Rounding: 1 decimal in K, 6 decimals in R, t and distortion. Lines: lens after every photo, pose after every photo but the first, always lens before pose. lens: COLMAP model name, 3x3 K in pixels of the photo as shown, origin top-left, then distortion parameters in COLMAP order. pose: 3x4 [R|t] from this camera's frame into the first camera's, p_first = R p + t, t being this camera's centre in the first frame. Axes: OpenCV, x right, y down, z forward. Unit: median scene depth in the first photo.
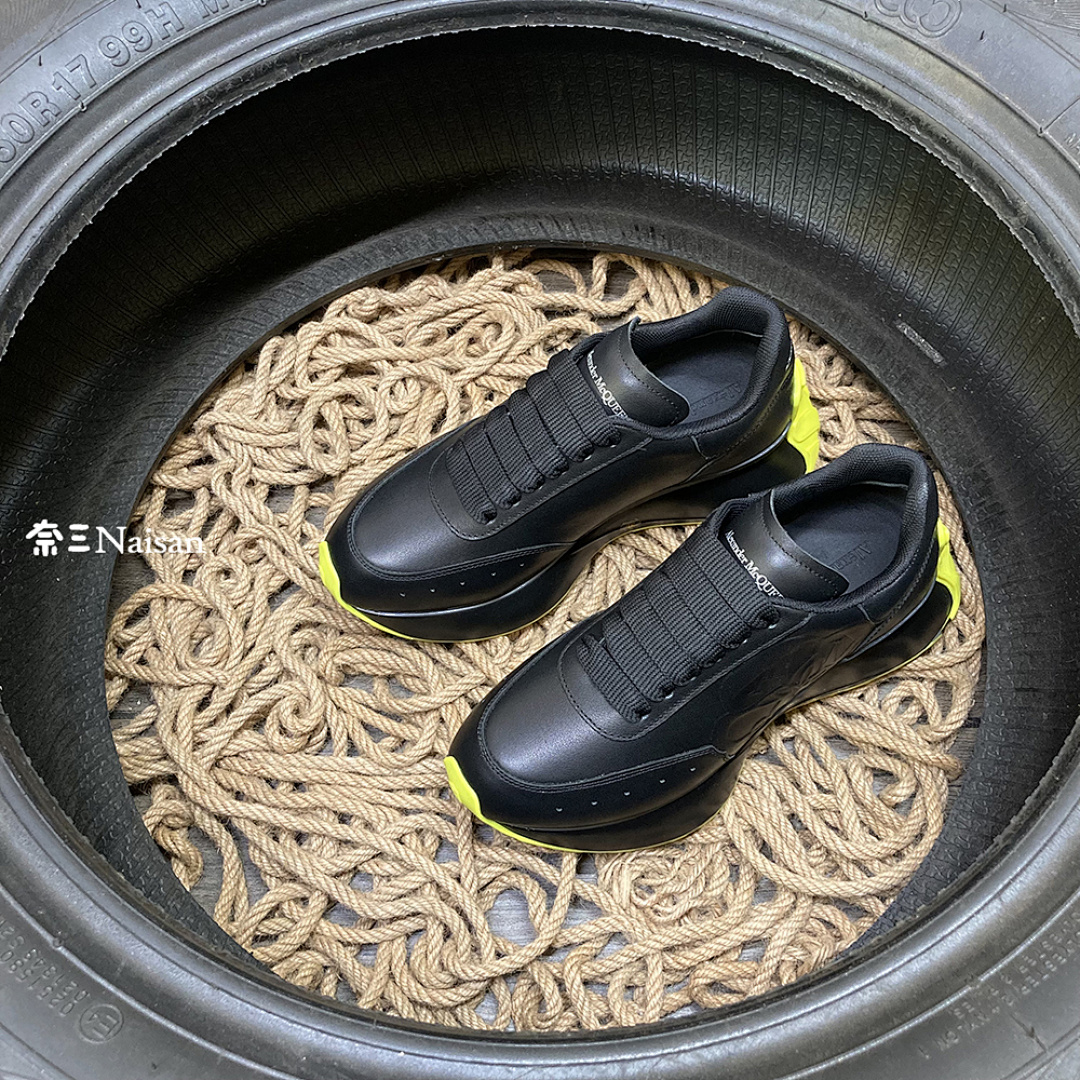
lens RADIAL K [[1214.0, 0, 536.1], [0, 1214.0, 532.8], [0, 0, 1]] dist [-0.011886, 0.000000]
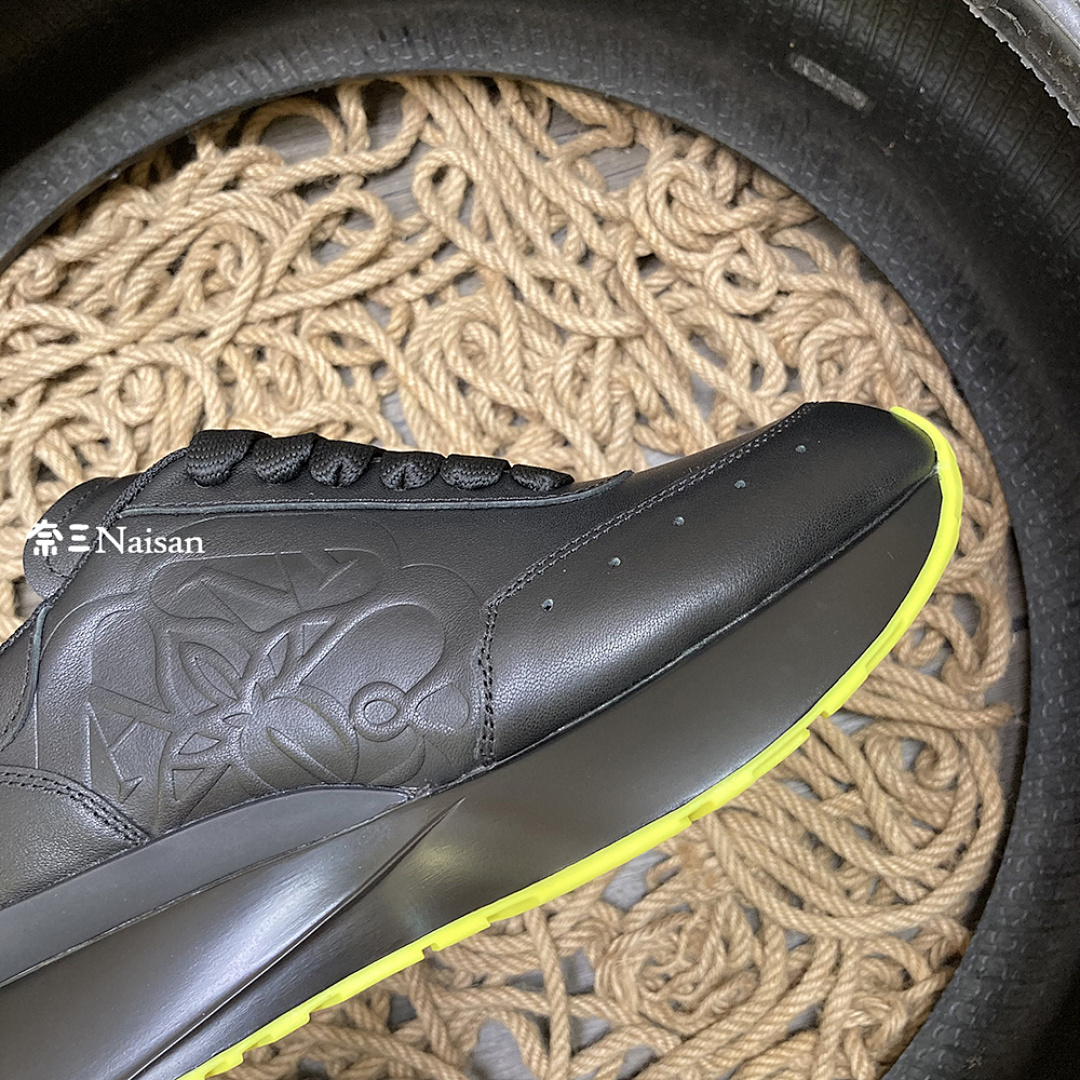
lens RADIAL K [[1214.0, 0, 536.8], [0, 1214.0, 542.3], [0, 0, 1]] dist [-0.011886, 0.000000]
pose [[0.954400, -0.297719, -0.021999, 0.113285], [0.287442, 0.896555, 0.336997, -0.238137], [-0.080607, -0.327954, 0.941249, 0.338025]]
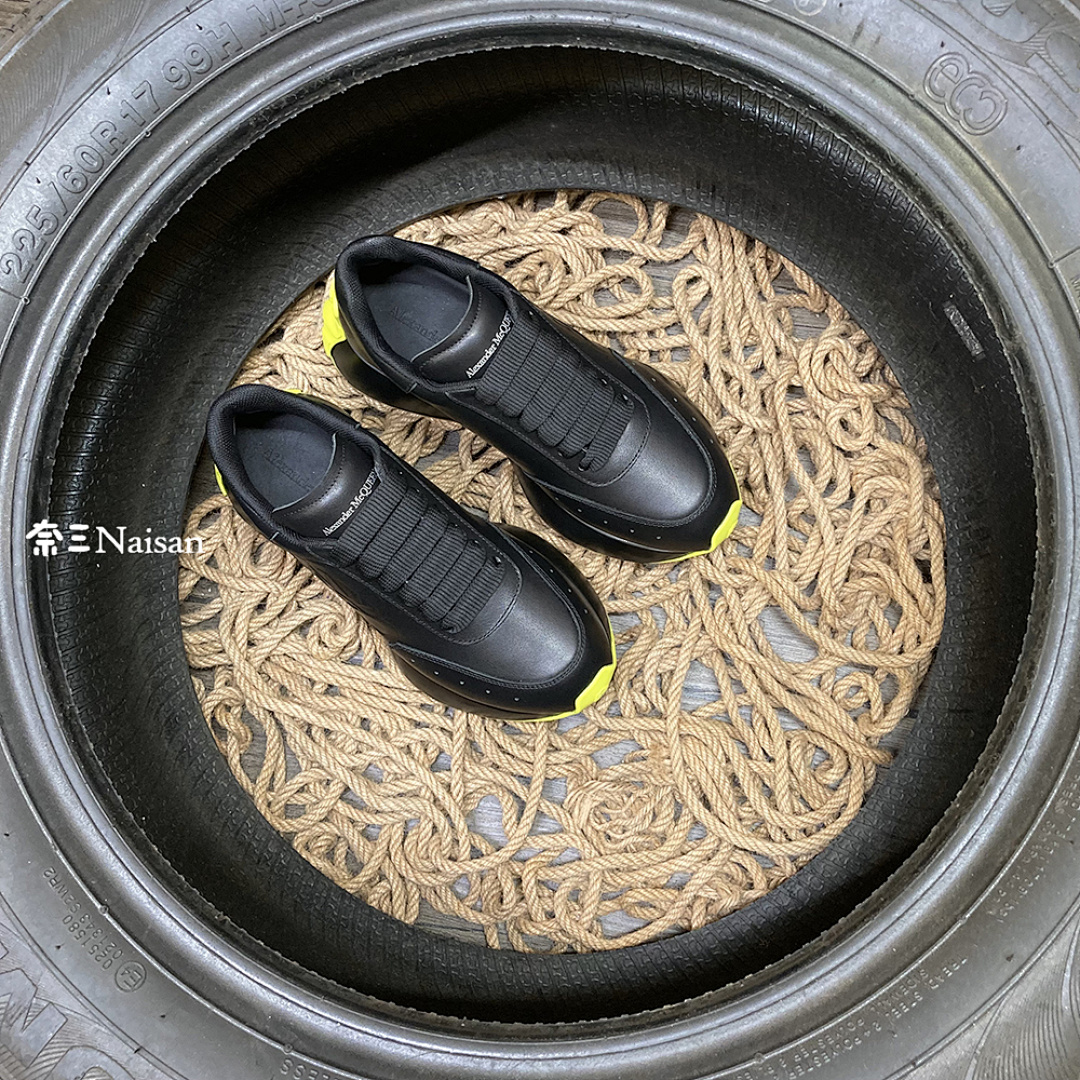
lens RADIAL K [[1214.0, 0, 525.3], [0, 1214.0, 535.2], [0, 0, 1]] dist [-0.011886, 0.000000]
pose [[0.985413, 0.132272, -0.107079, 0.103771], [-0.092546, 0.944539, 0.315088, -0.331292], [0.142817, -0.300582, 0.943002, -0.066454]]
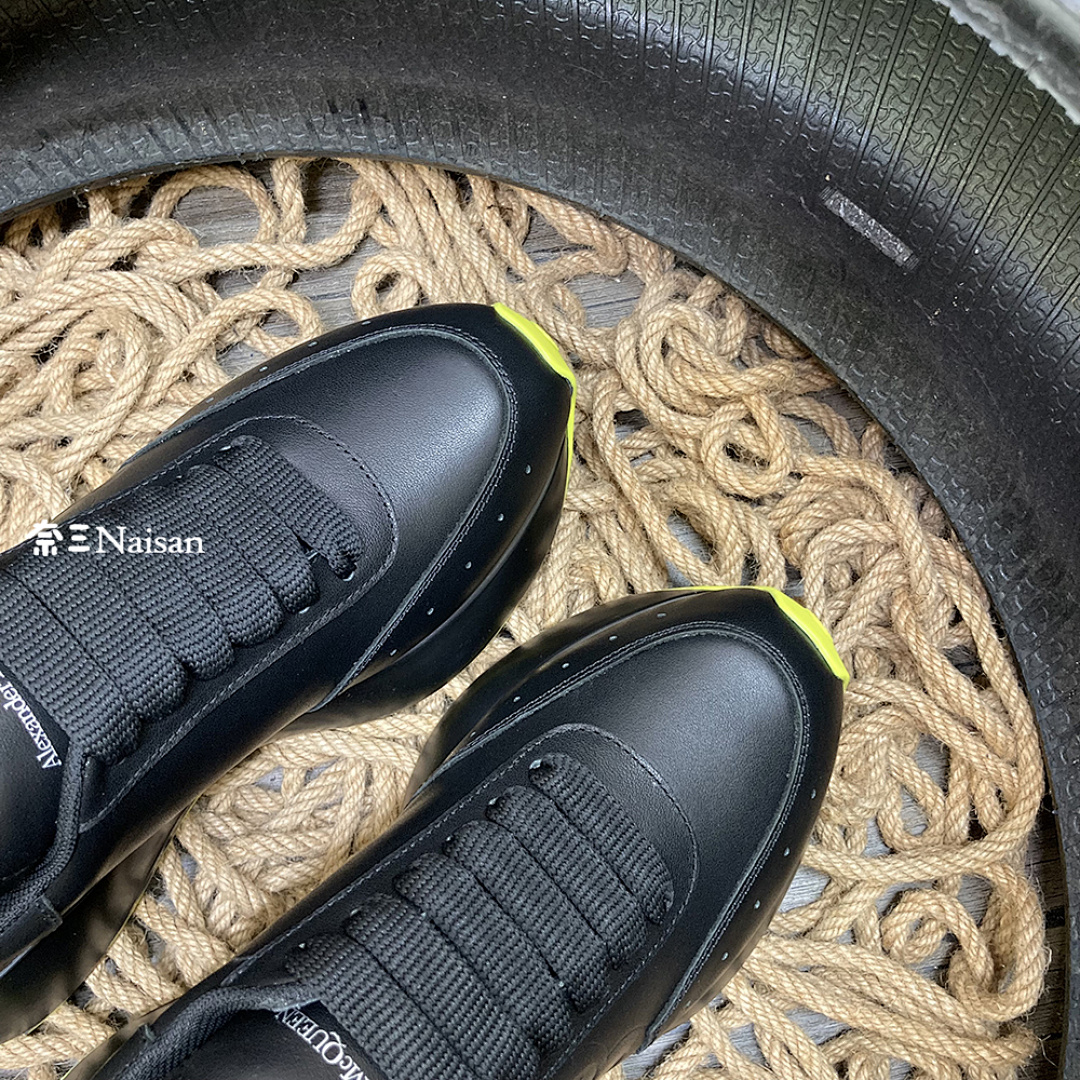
lens RADIAL K [[1214.0, 0, 542.5], [0, 1214.0, 531.7], [0, 0, 1]] dist [-0.011886, 0.000000]
pose [[0.979640, -0.192852, 0.055792, 0.126801], [0.169875, 0.944382, 0.281578, -0.247067], [-0.106992, -0.266367, 0.957915, 0.511708]]
